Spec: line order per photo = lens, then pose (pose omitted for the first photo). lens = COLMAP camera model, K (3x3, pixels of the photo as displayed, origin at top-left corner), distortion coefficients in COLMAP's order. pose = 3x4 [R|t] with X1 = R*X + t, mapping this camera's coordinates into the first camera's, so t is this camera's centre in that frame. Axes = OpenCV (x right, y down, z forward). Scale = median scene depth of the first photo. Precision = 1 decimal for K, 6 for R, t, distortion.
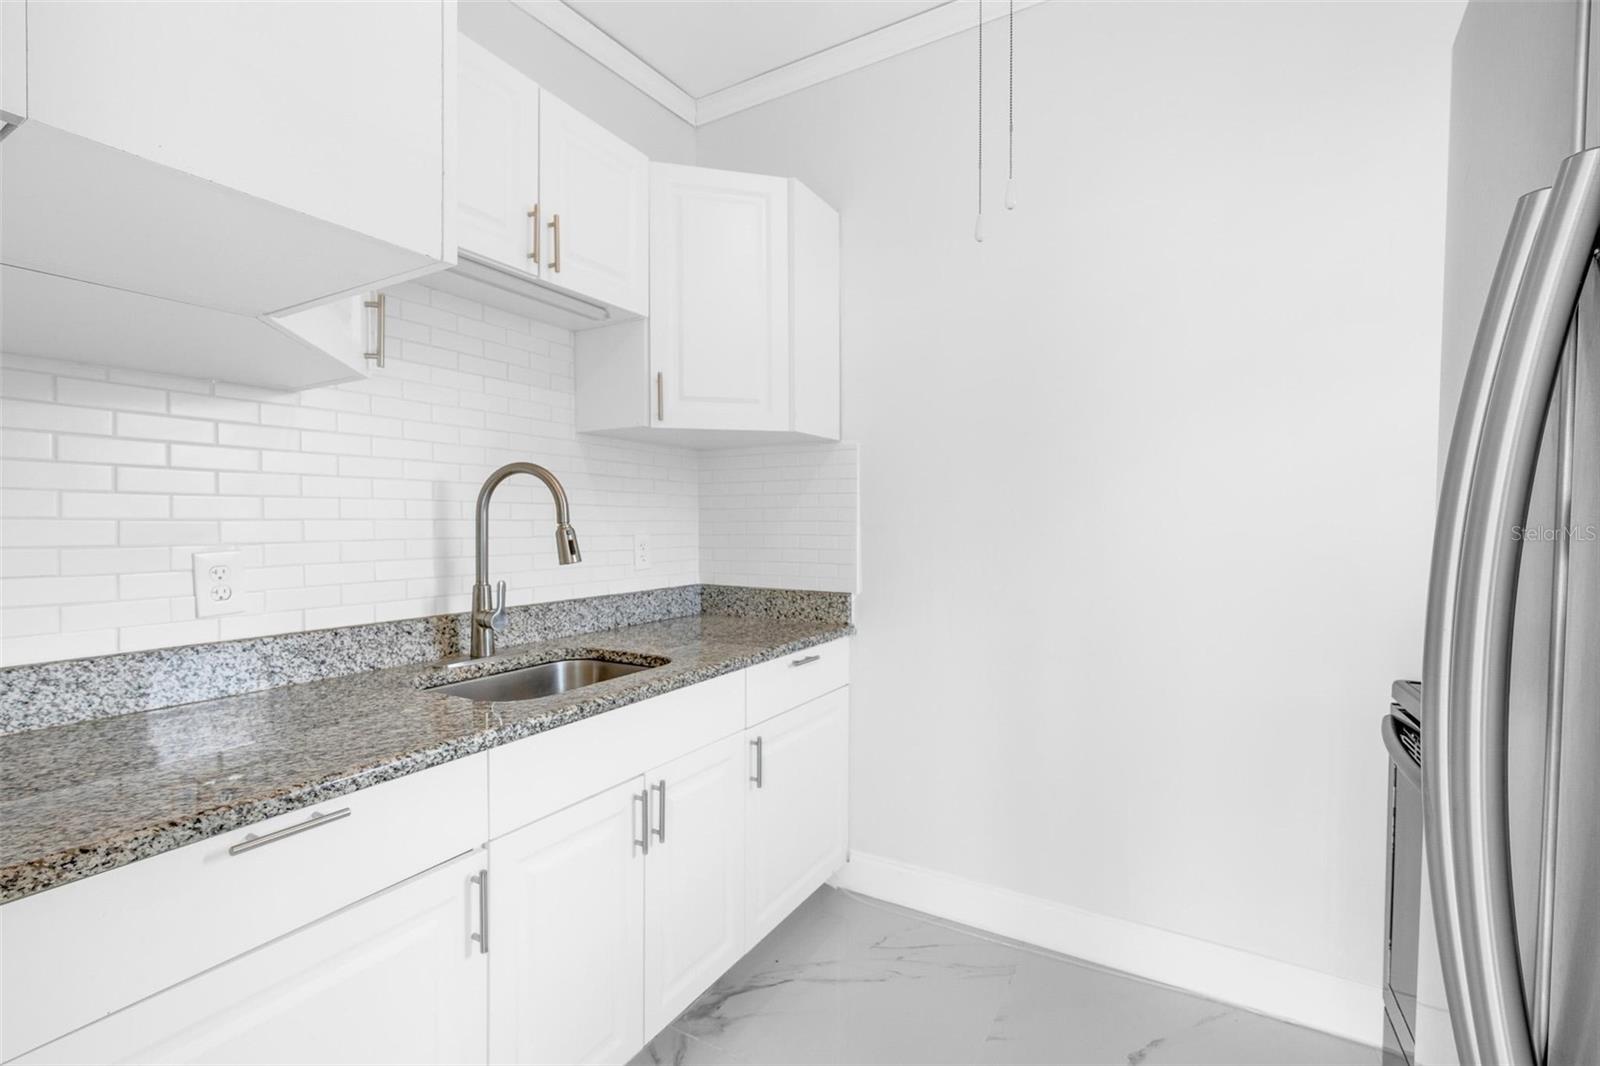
lens RADIAL K [[715.9, 0, 796.3], [0, 715.9, 534.4], [0, 0, 1]] dist [-0.009703, 0.003988]
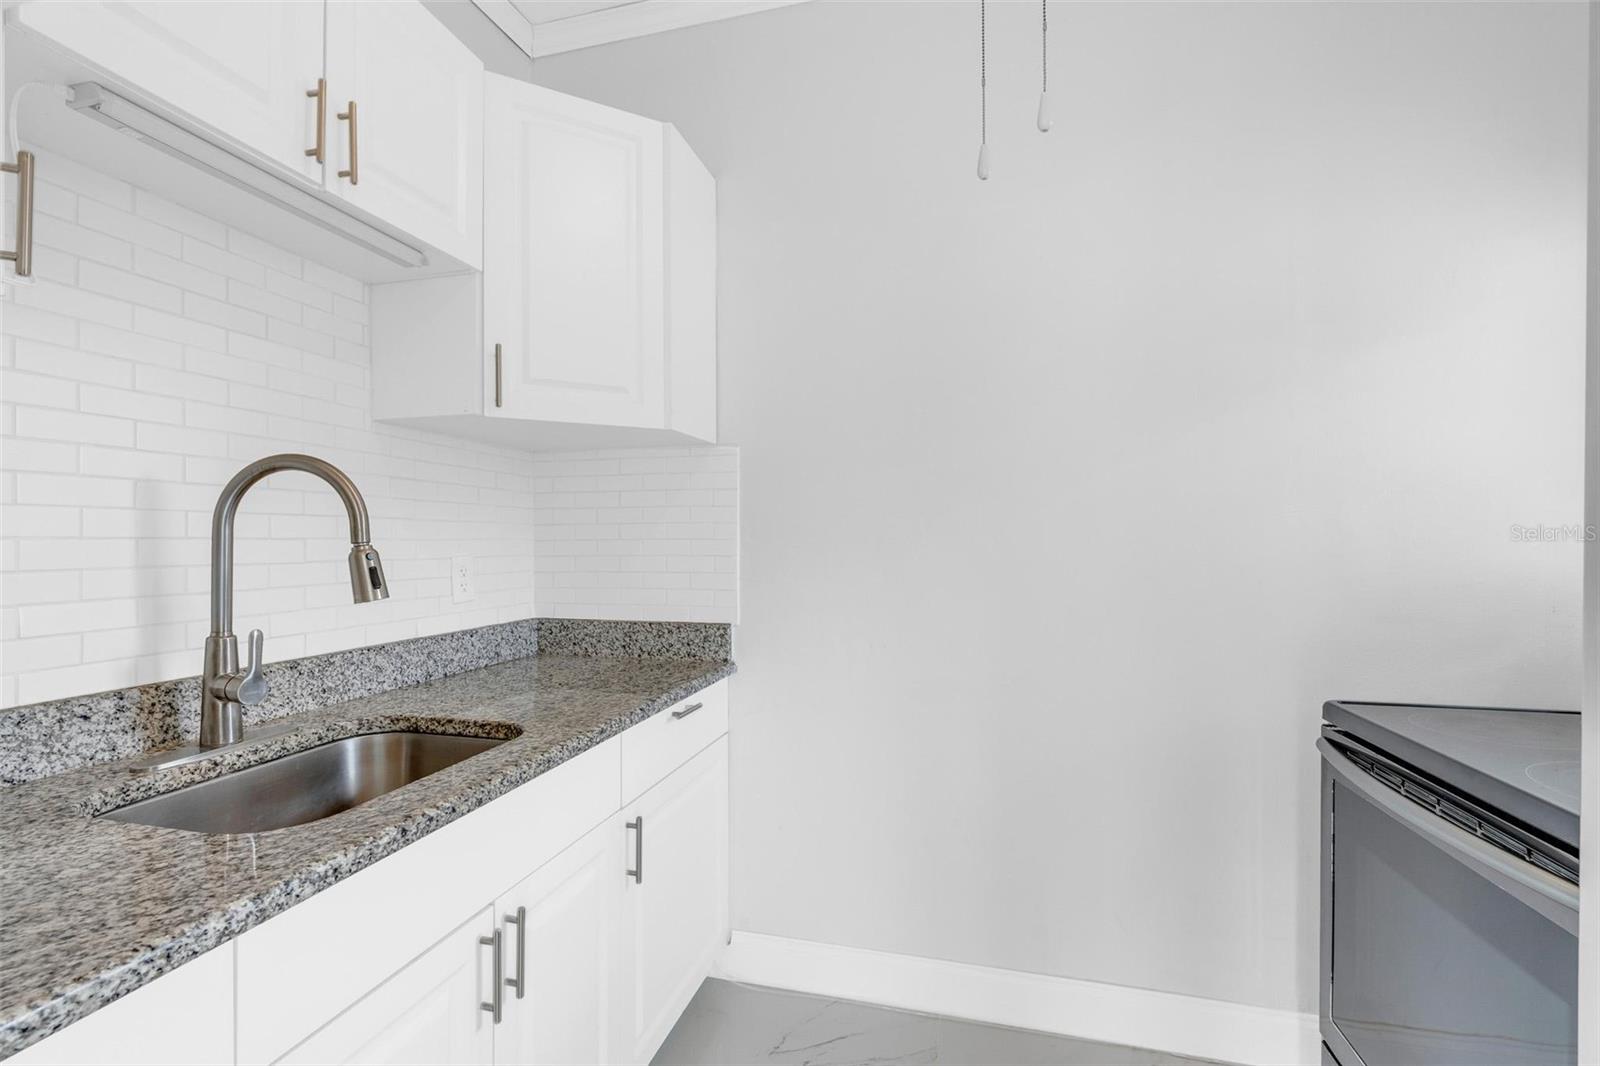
lens RADIAL K [[715.9, 0, 796.3], [0, 715.9, 534.4], [0, 0, 1]] dist [-0.009703, 0.003988]
pose [[0.963736, -0.001068, 0.266856, -0.100838], [0.007636, 0.999693, -0.023577, -0.004425], [-0.266749, 0.024760, 0.963448, 0.215133]]
